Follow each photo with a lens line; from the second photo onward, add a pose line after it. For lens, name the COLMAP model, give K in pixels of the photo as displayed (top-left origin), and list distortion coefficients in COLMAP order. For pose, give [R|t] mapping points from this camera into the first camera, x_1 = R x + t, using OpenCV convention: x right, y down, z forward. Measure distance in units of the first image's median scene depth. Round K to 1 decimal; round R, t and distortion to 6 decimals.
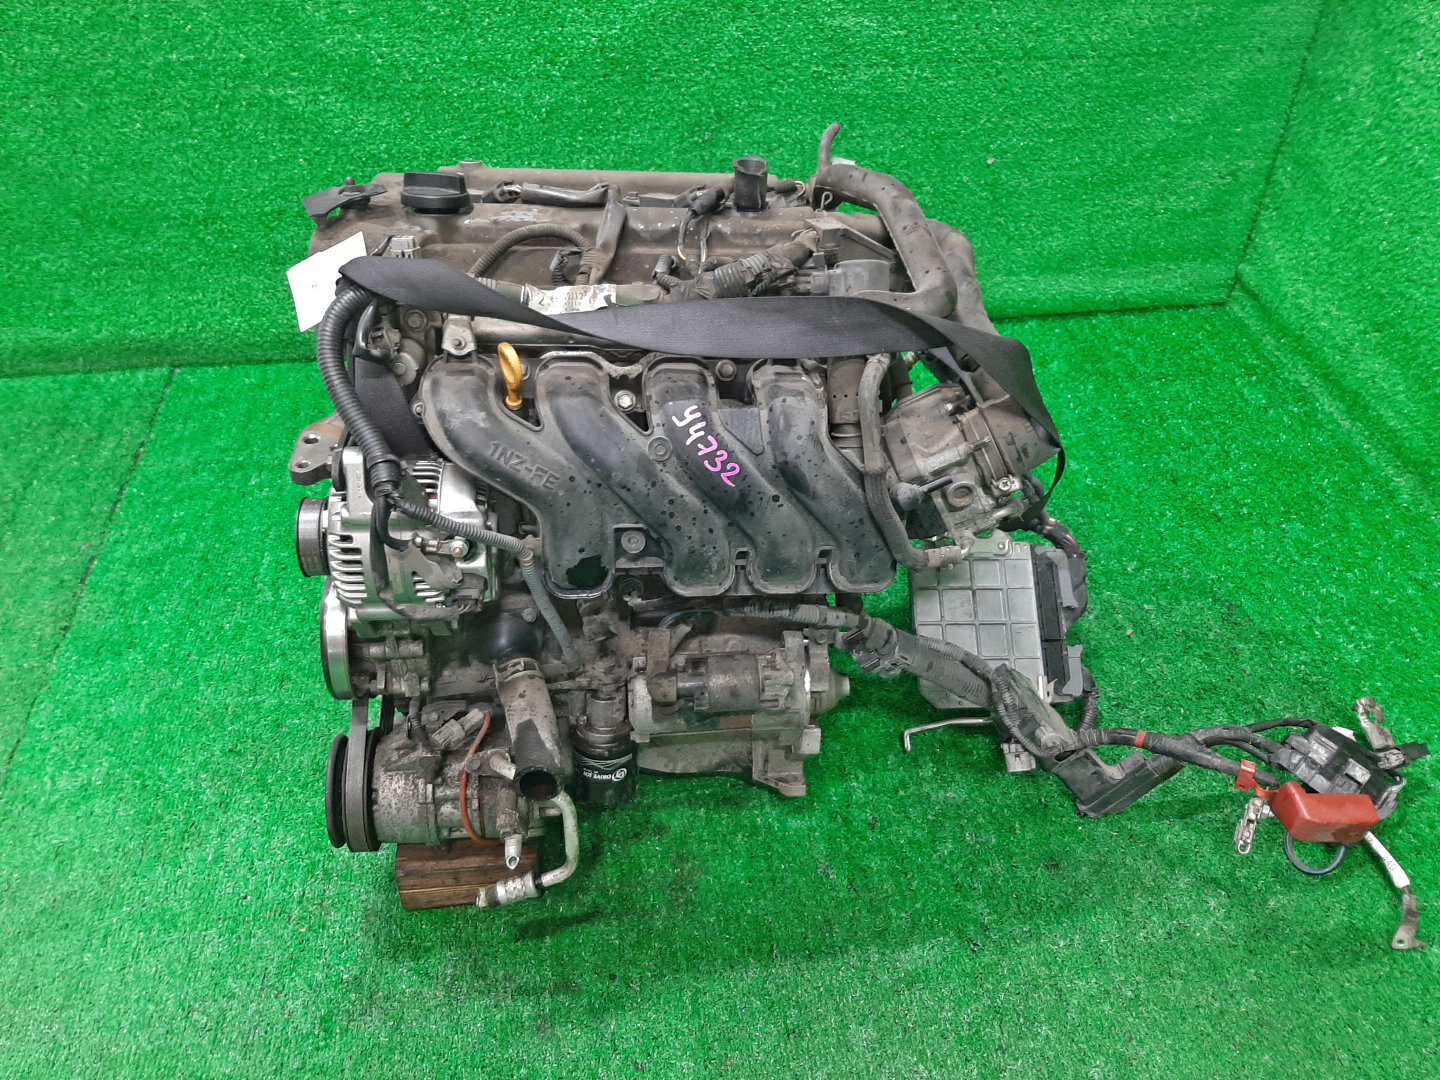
lens RADIAL K [[1088.4, 0, 748.9], [0, 1088.4, 527.4], [0, 0, 1]] dist [0.078123, -0.132657]
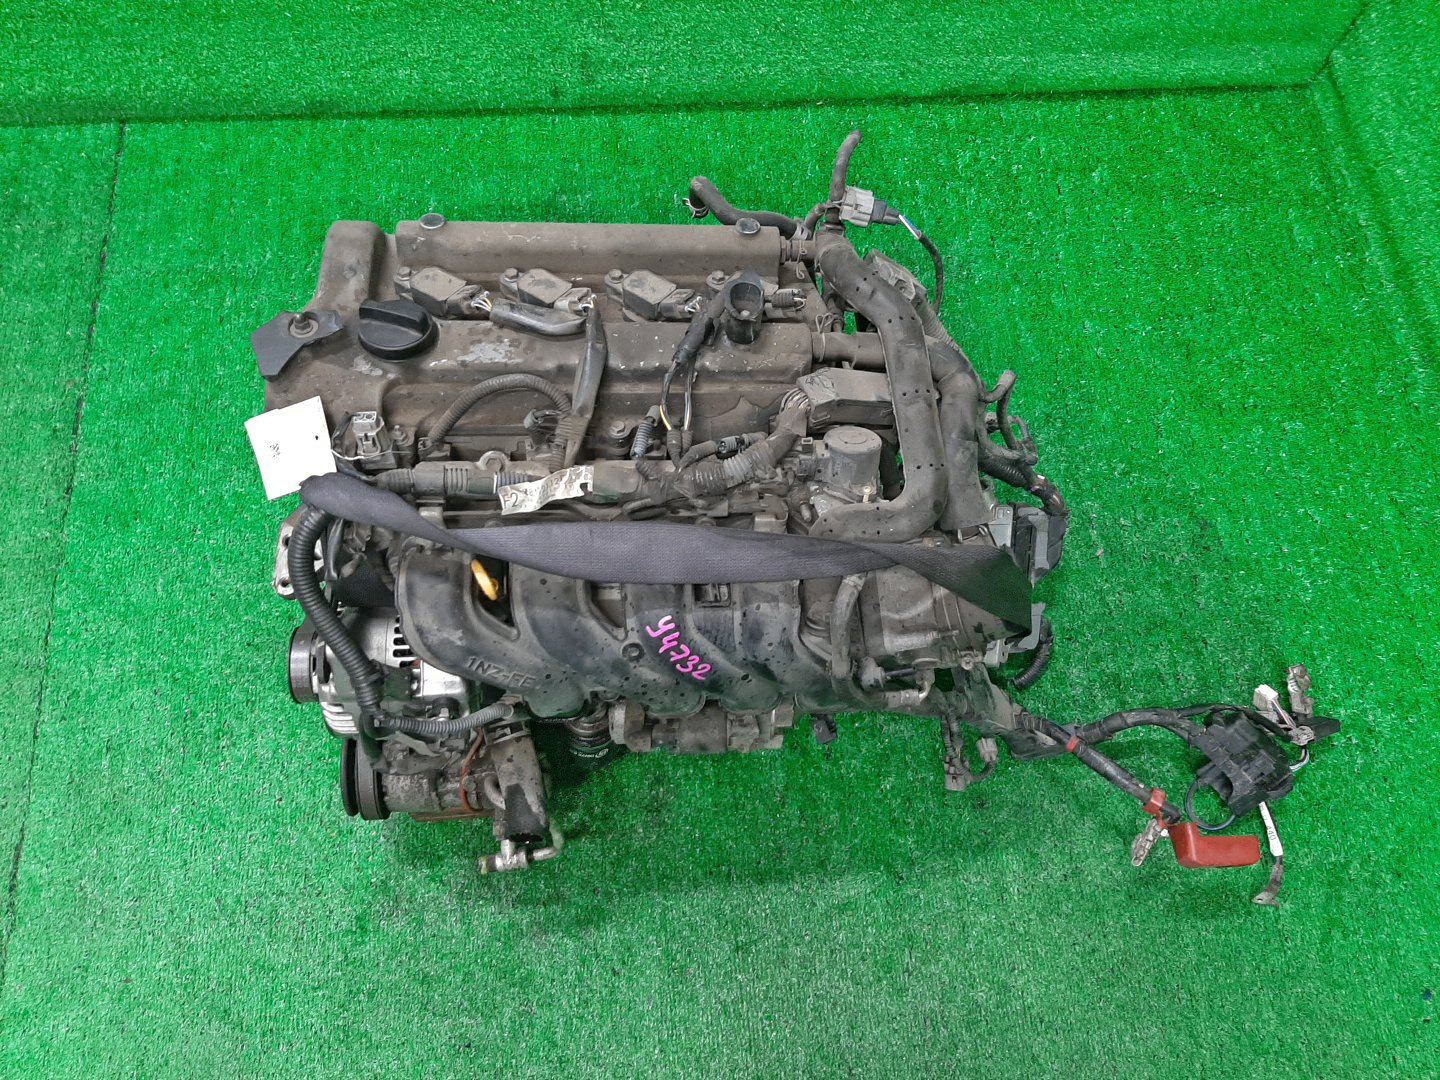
lens RADIAL K [[1088.4, 0, 748.9], [0, 1088.4, 527.4], [0, 0, 1]] dist [0.078123, -0.132657]
pose [[0.997970, 0.063201, 0.007885, 0.008447], [-0.060198, 0.895550, 0.440869, -0.475029], [0.020802, -0.440449, 0.897537, 0.097128]]
